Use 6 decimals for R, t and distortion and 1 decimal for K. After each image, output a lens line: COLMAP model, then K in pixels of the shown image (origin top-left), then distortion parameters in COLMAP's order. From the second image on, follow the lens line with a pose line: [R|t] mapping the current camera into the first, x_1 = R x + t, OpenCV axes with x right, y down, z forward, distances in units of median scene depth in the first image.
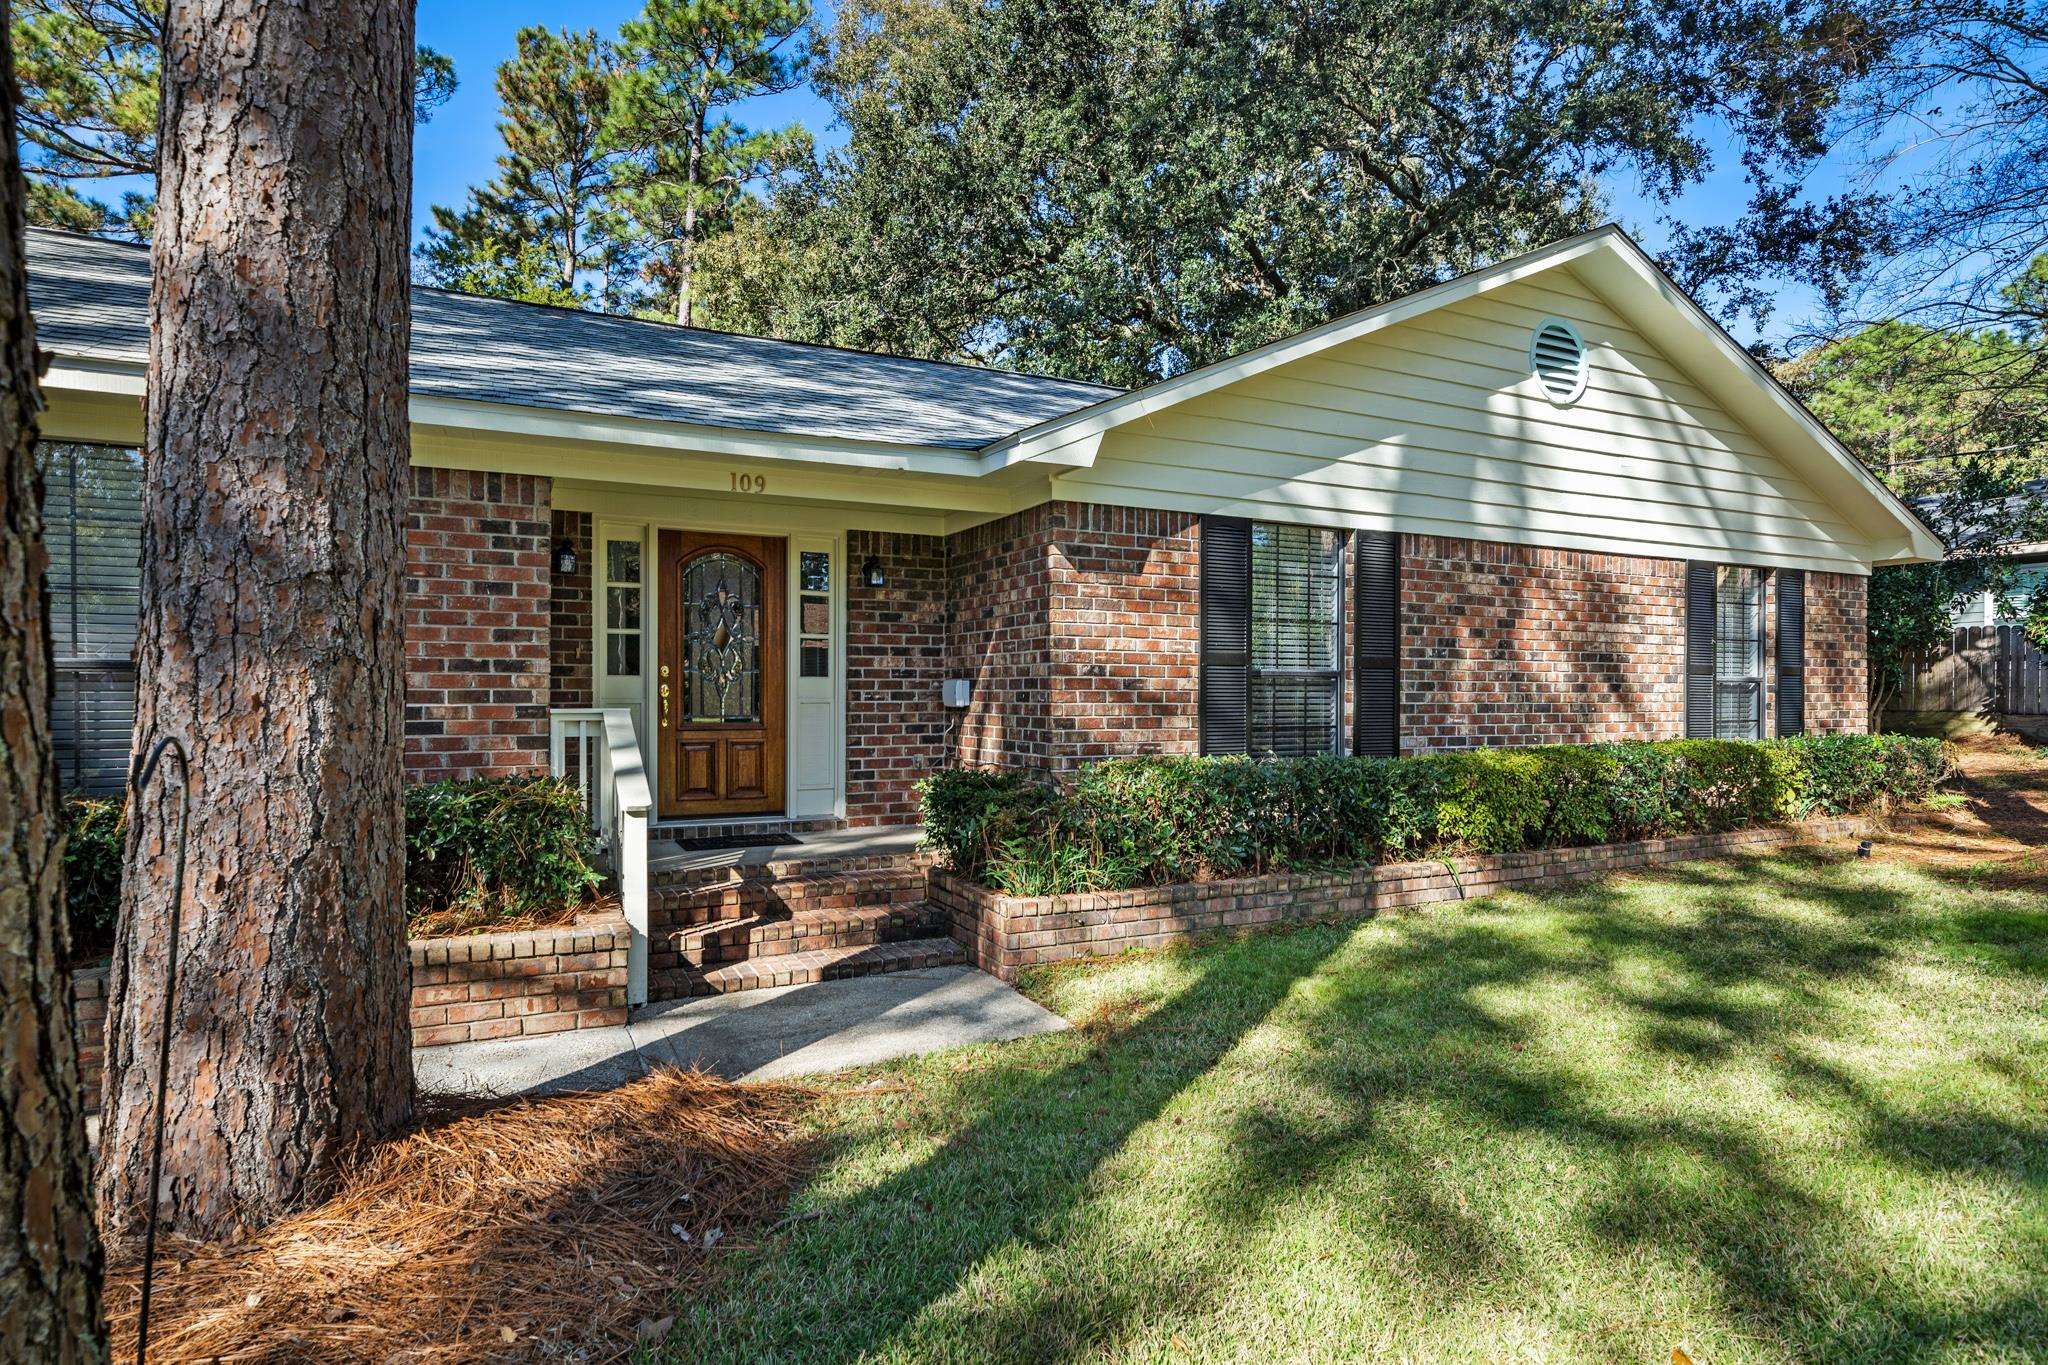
lens RADIAL K [[1084.7, 0, 1022.6], [0, 1084.7, 696.7], [0, 0, 1]] dist [-0.003101, -0.000689]
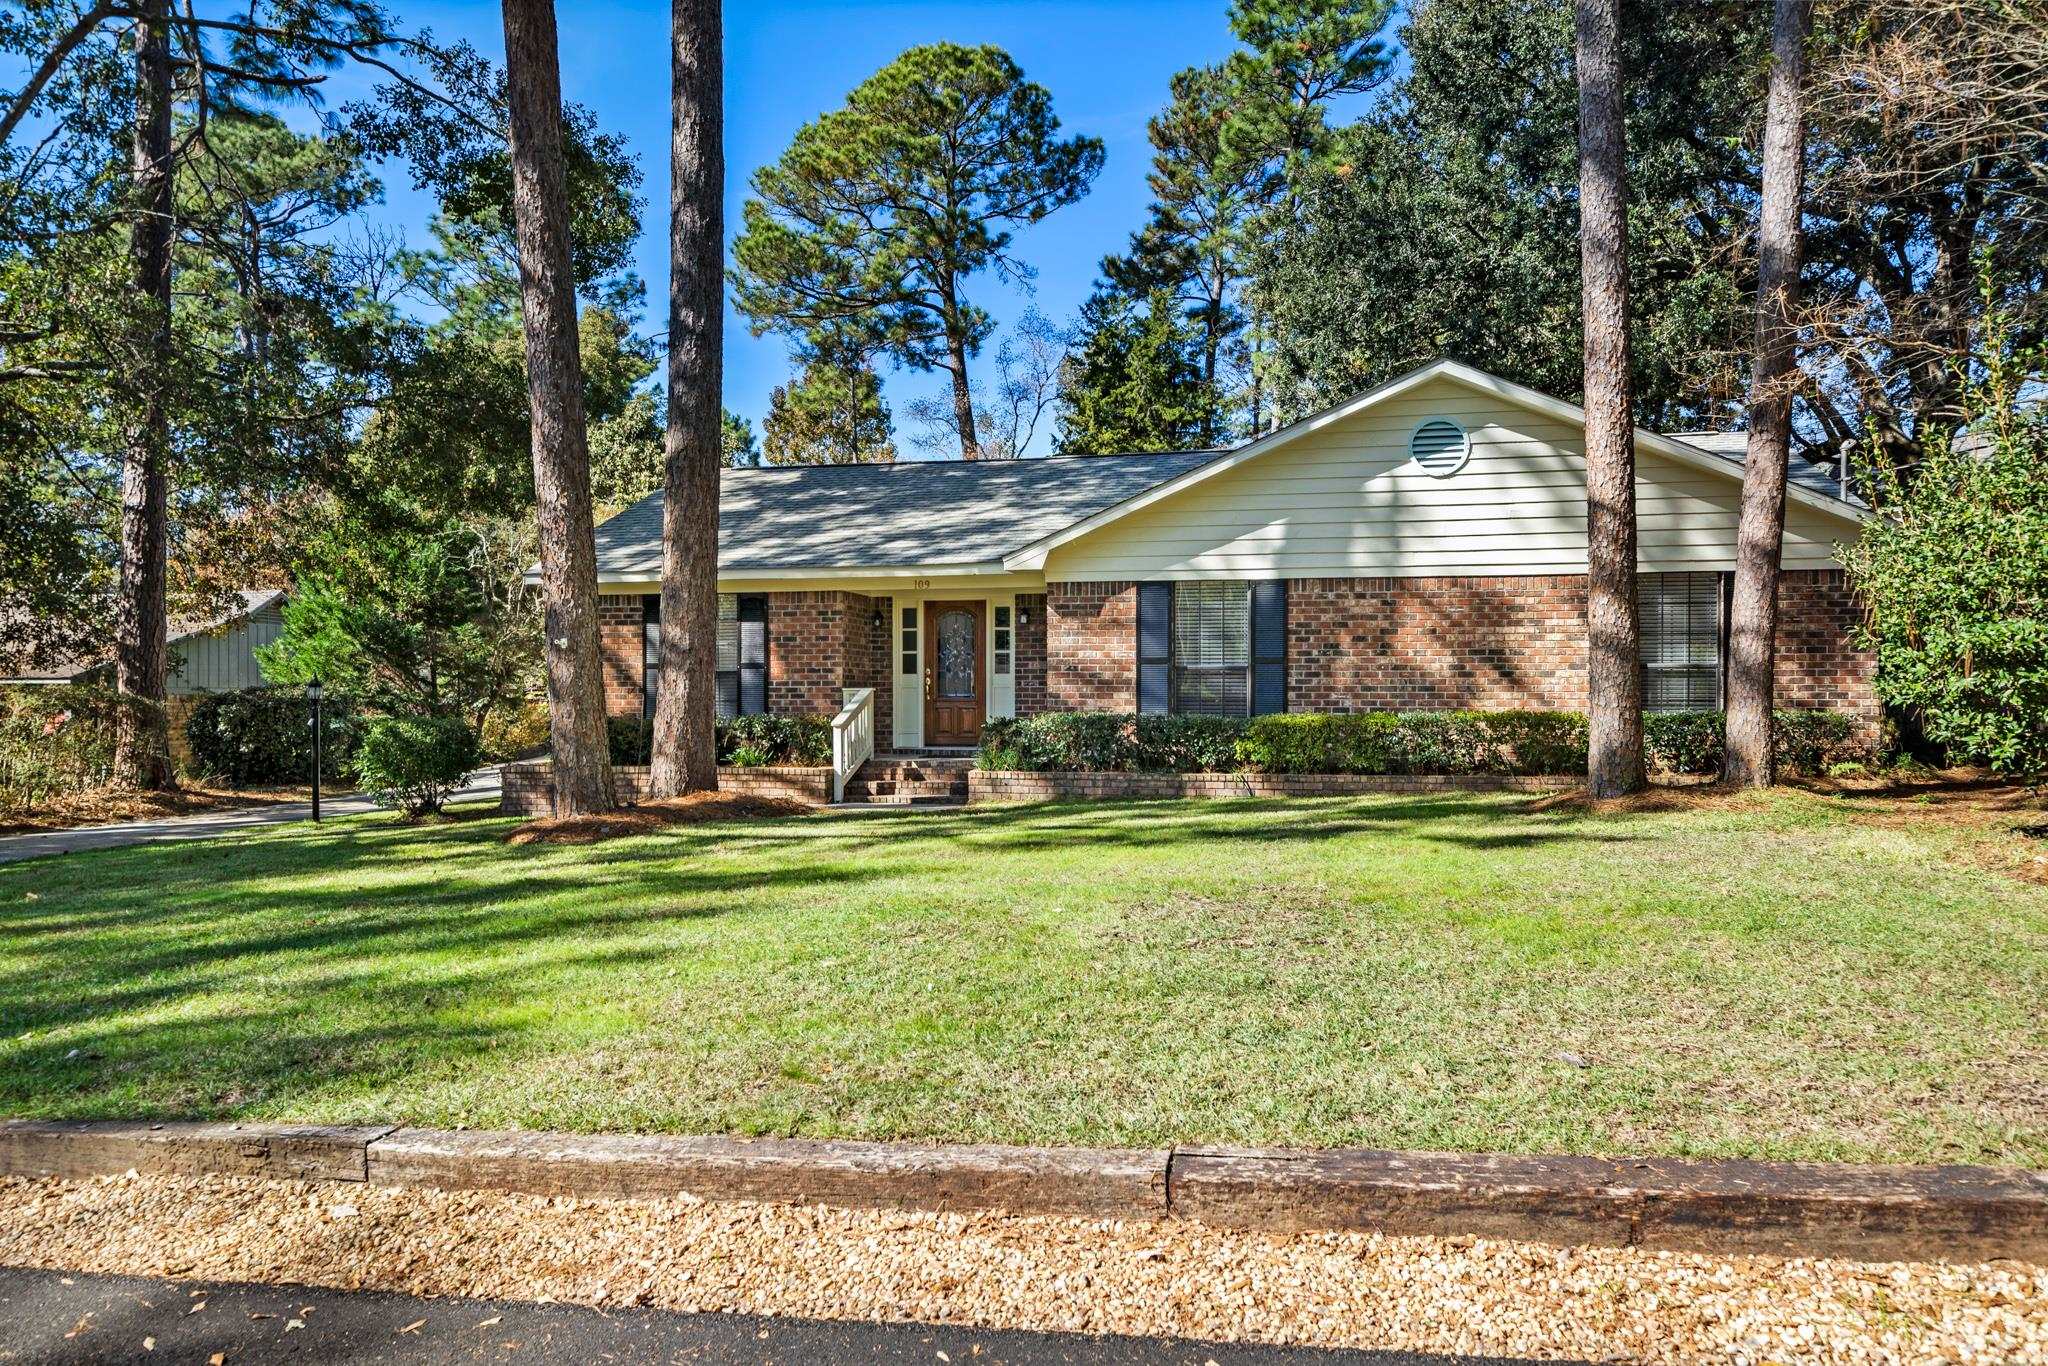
lens RADIAL K [[1413.5, 0, 1024.7], [0, 1413.5, 682.0], [0, 0, 1]] dist [0.003972, 0.000612]
pose [[0.780621, -0.007703, -0.624957, 1.363327], [0.001106, 0.999940, -0.010942, 0.023862], [0.625004, 0.007850, 0.780582, -0.879323]]
